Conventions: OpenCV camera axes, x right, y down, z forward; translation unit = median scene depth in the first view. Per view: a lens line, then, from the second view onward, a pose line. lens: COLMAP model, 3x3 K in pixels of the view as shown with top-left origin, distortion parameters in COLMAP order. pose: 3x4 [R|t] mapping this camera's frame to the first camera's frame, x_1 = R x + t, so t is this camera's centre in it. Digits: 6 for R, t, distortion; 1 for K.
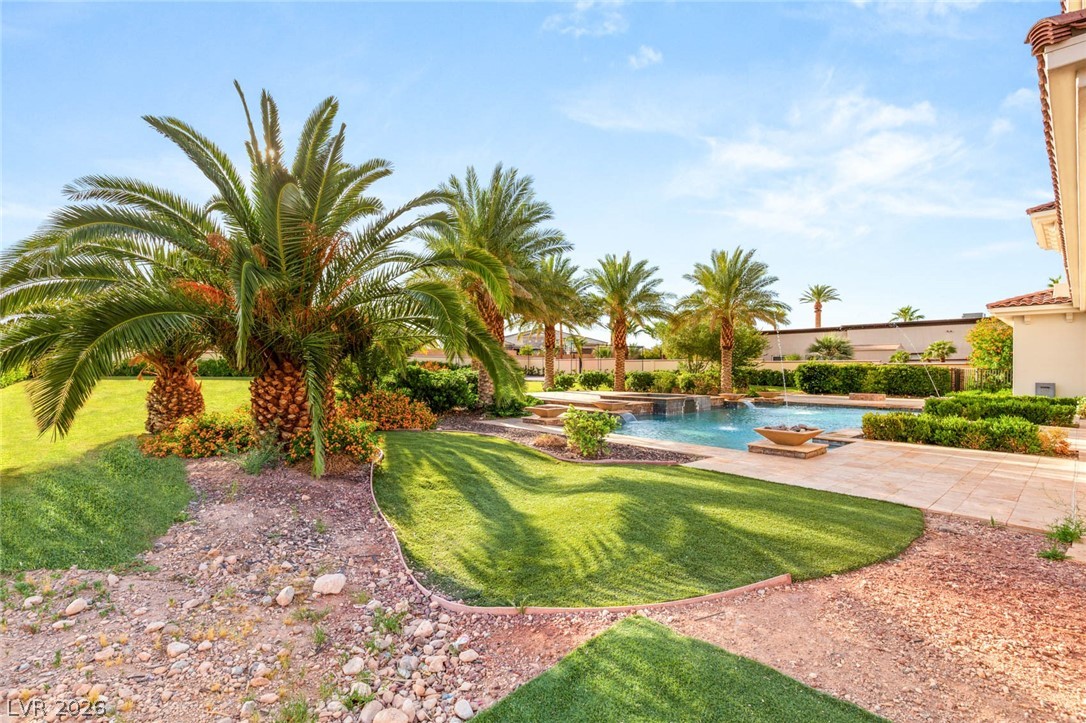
lens RADIAL K [[496.5, 0, 543.0], [0, 496.5, 361.5], [0, 0, 1]] dist [0.014939, 0.000618]
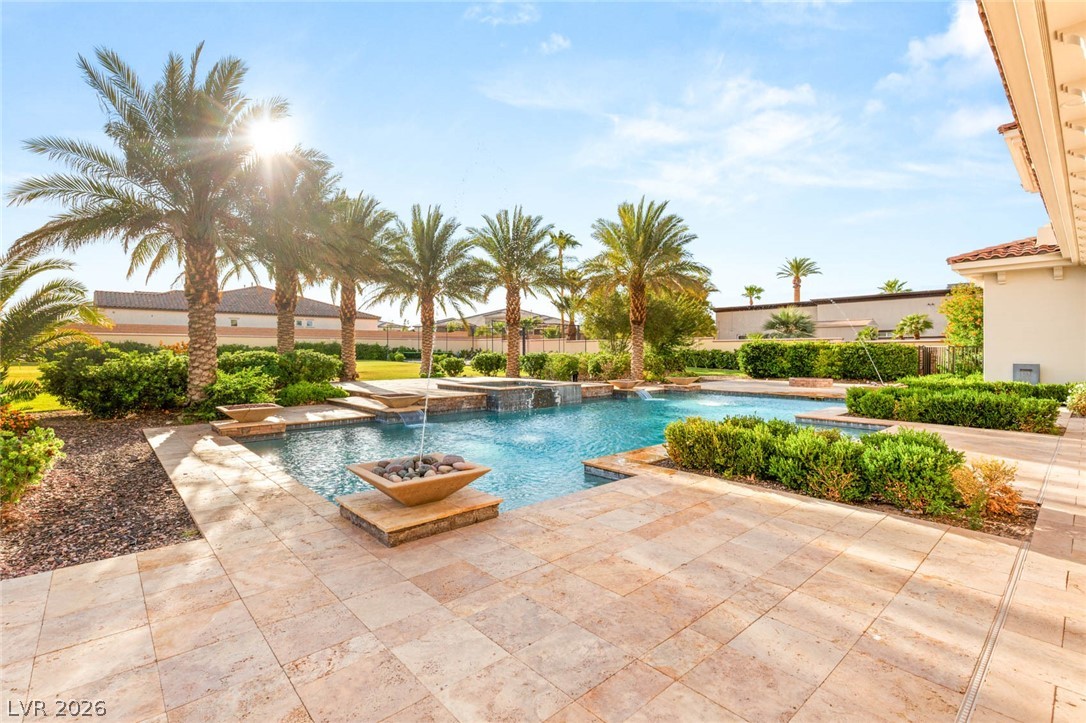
lens RADIAL K [[493.4, 0, 542.3], [0, 493.4, 341.2], [0, 0, 1]] dist [0.014207, -0.000644]
pose [[0.999843, -0.006737, -0.016367, 0.219712], [0.006615, 0.999950, -0.007521, 0.007464], [0.016417, 0.007412, 0.999838, 0.189638]]
